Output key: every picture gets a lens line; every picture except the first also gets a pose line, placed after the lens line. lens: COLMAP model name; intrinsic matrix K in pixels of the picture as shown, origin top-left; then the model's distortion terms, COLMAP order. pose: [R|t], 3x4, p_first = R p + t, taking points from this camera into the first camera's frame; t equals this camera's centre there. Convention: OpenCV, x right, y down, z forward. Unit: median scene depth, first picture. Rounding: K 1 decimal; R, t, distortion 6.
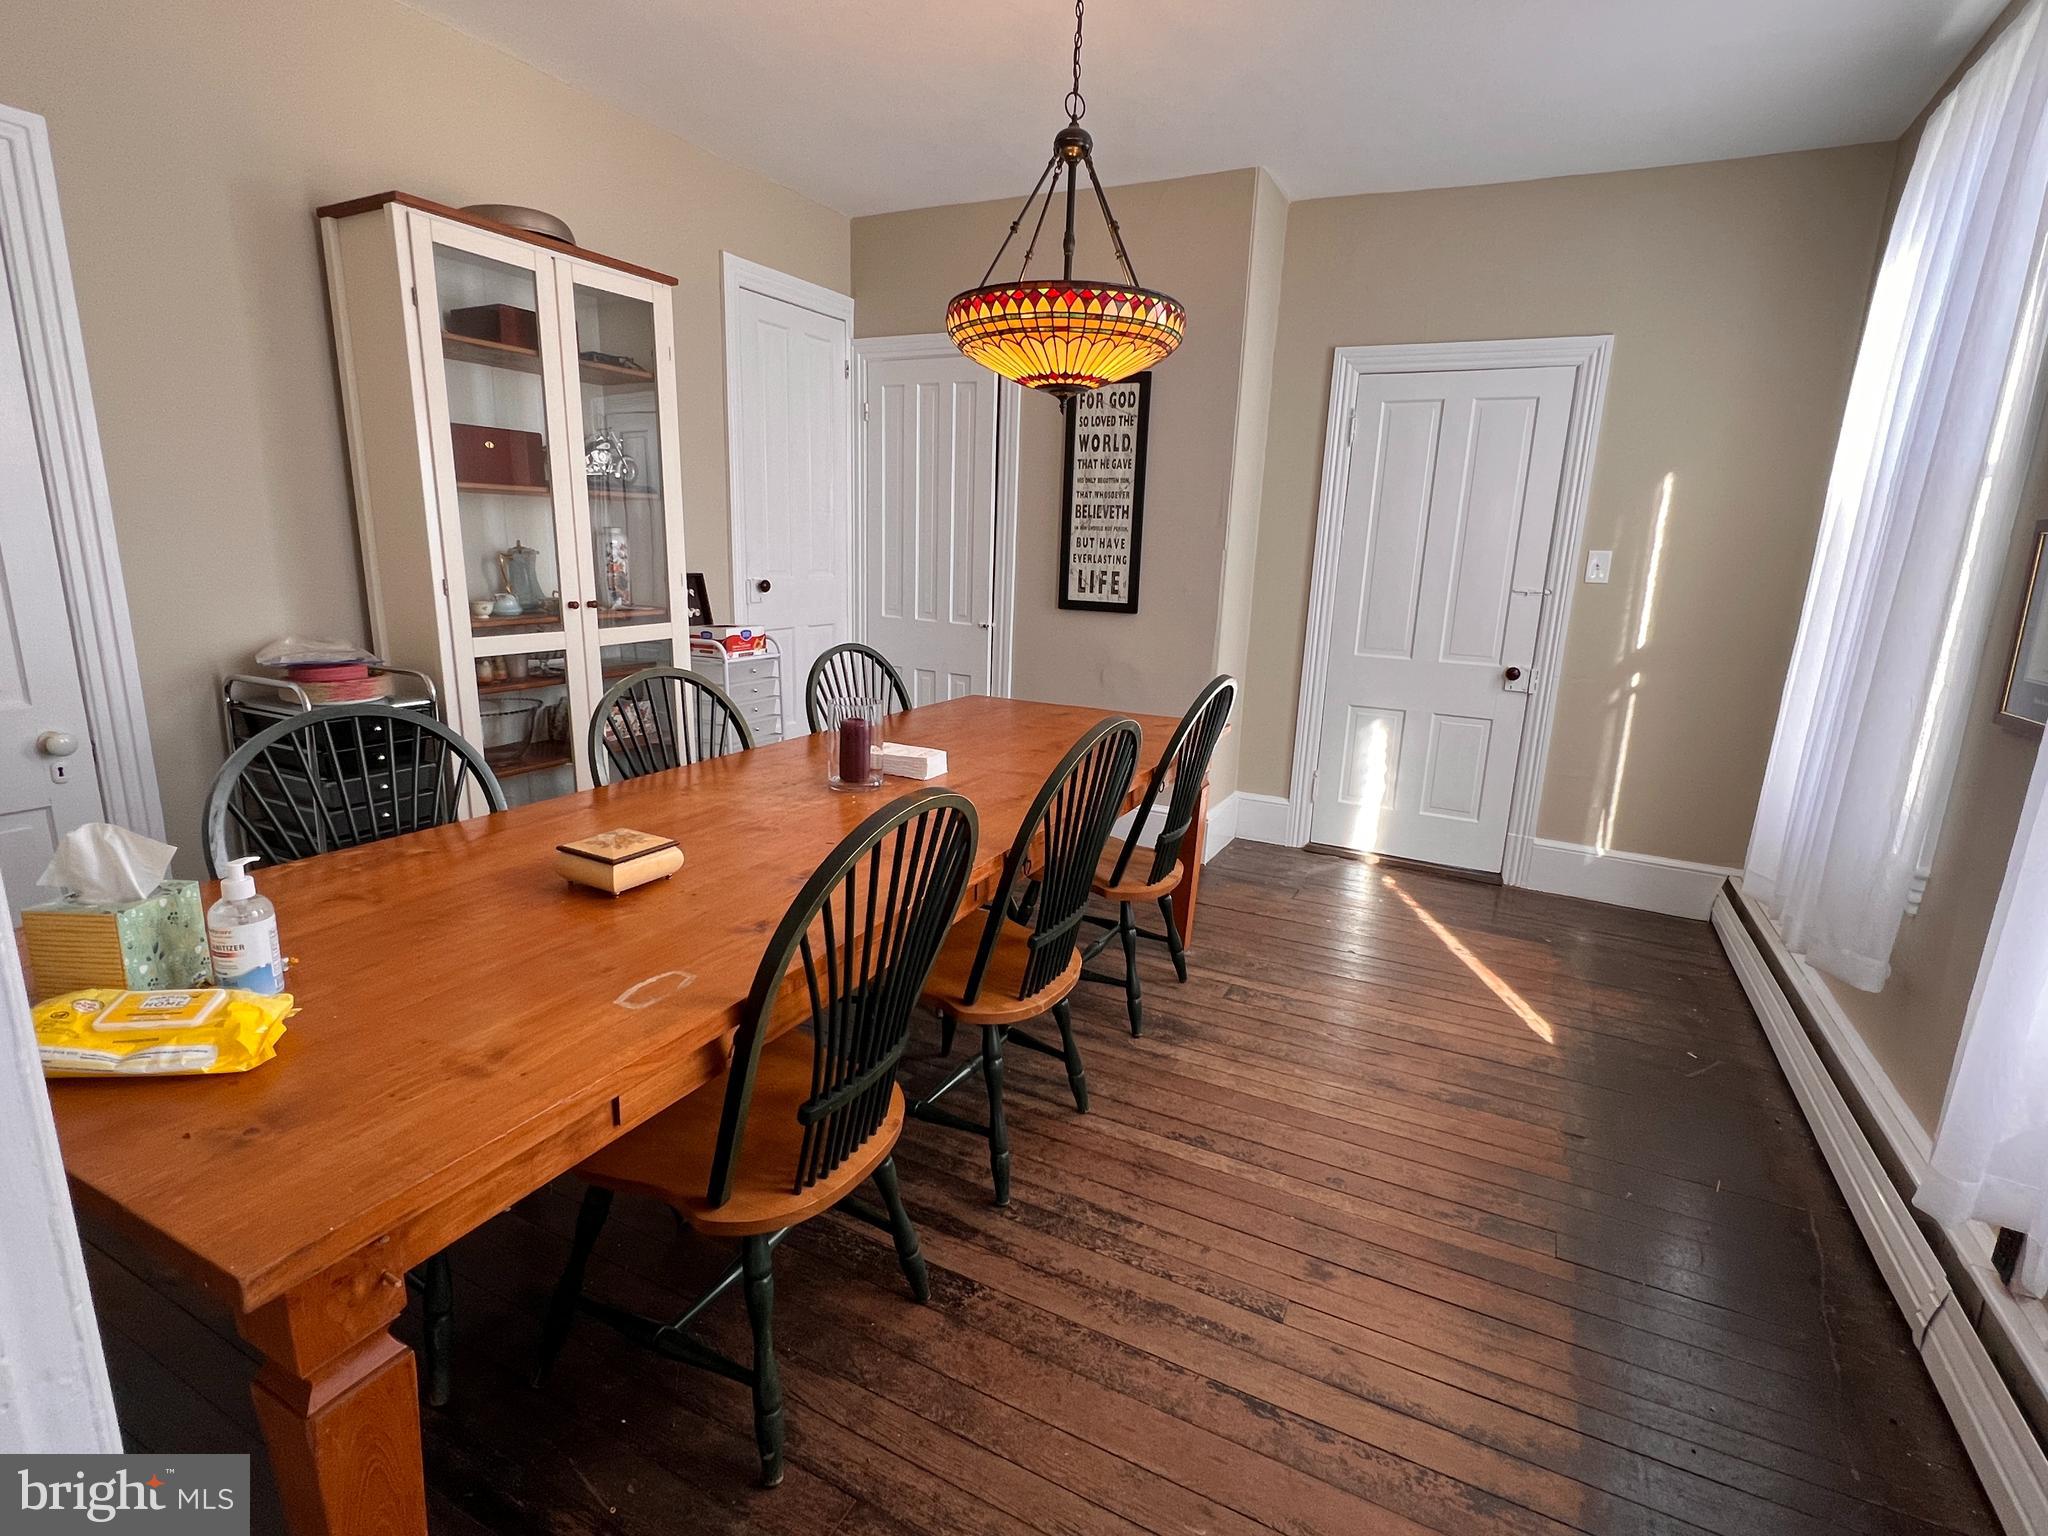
lens RADIAL K [[995.8, 0, 1024.0], [0, 995.8, 768.0], [0, 0, 1]] dist [-0.001968, 0.000393]
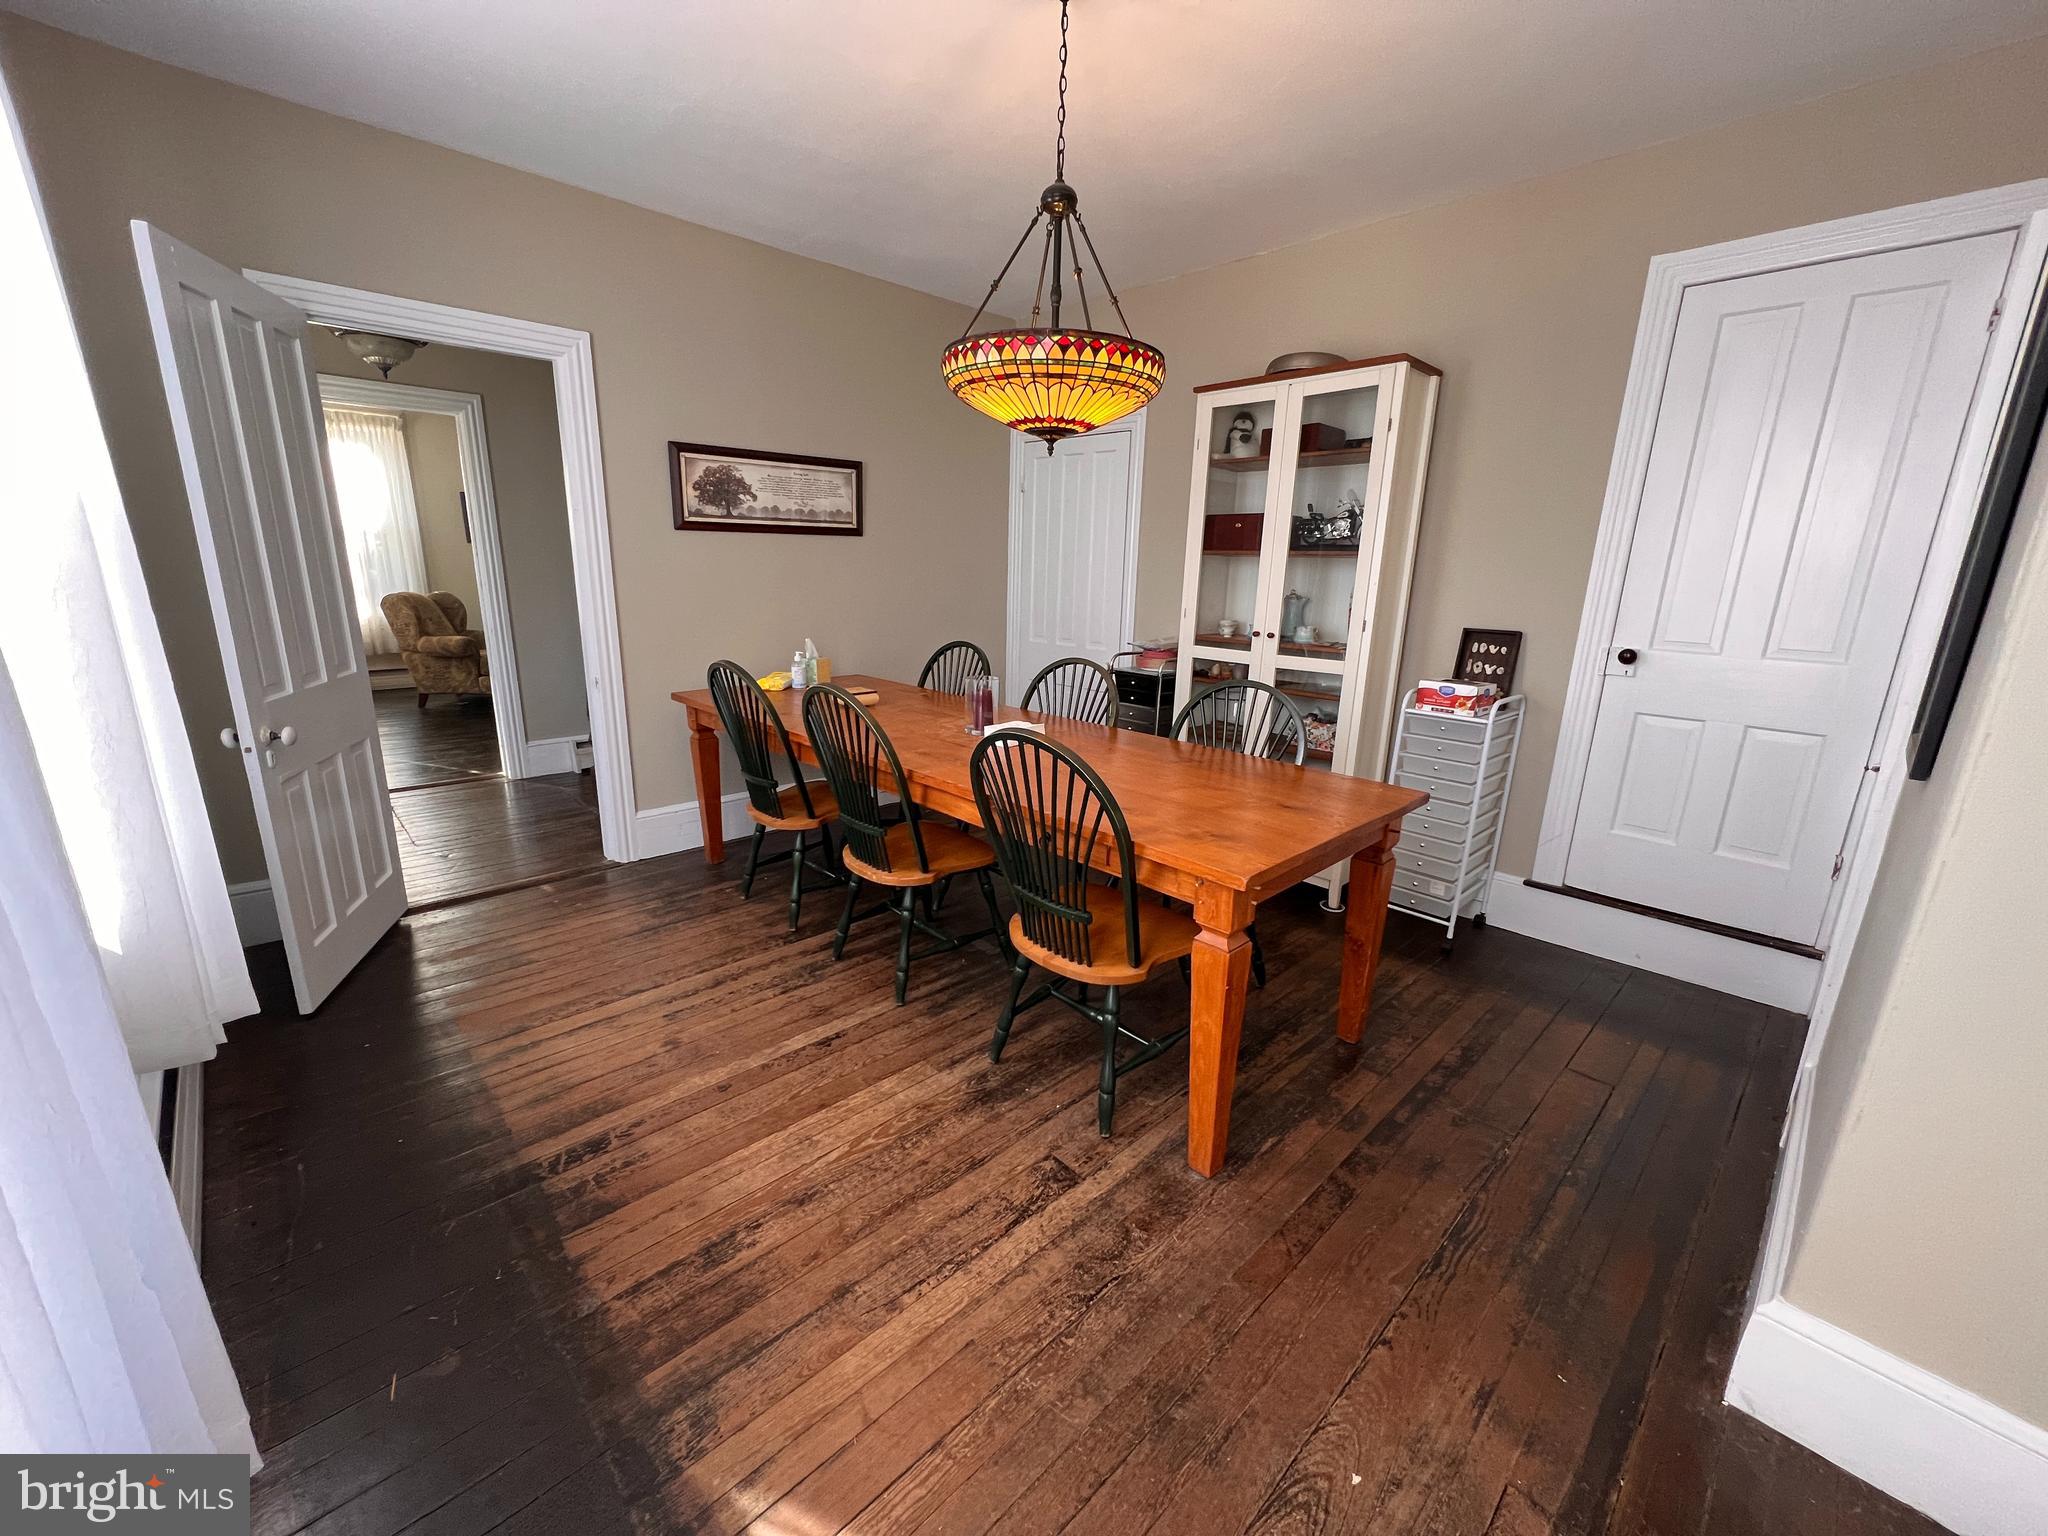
lens RADIAL K [[821.4, 0, 1024.0], [0, 821.4, 768.0], [0, 0, 1]] dist [-0.001709, 0.000356]
pose [[-0.329768, 0.191444, -0.924447, 0.908001], [-0.249973, 0.926565, 0.281053, -0.278313], [0.910366, 0.323769, -0.257695, 1.274684]]
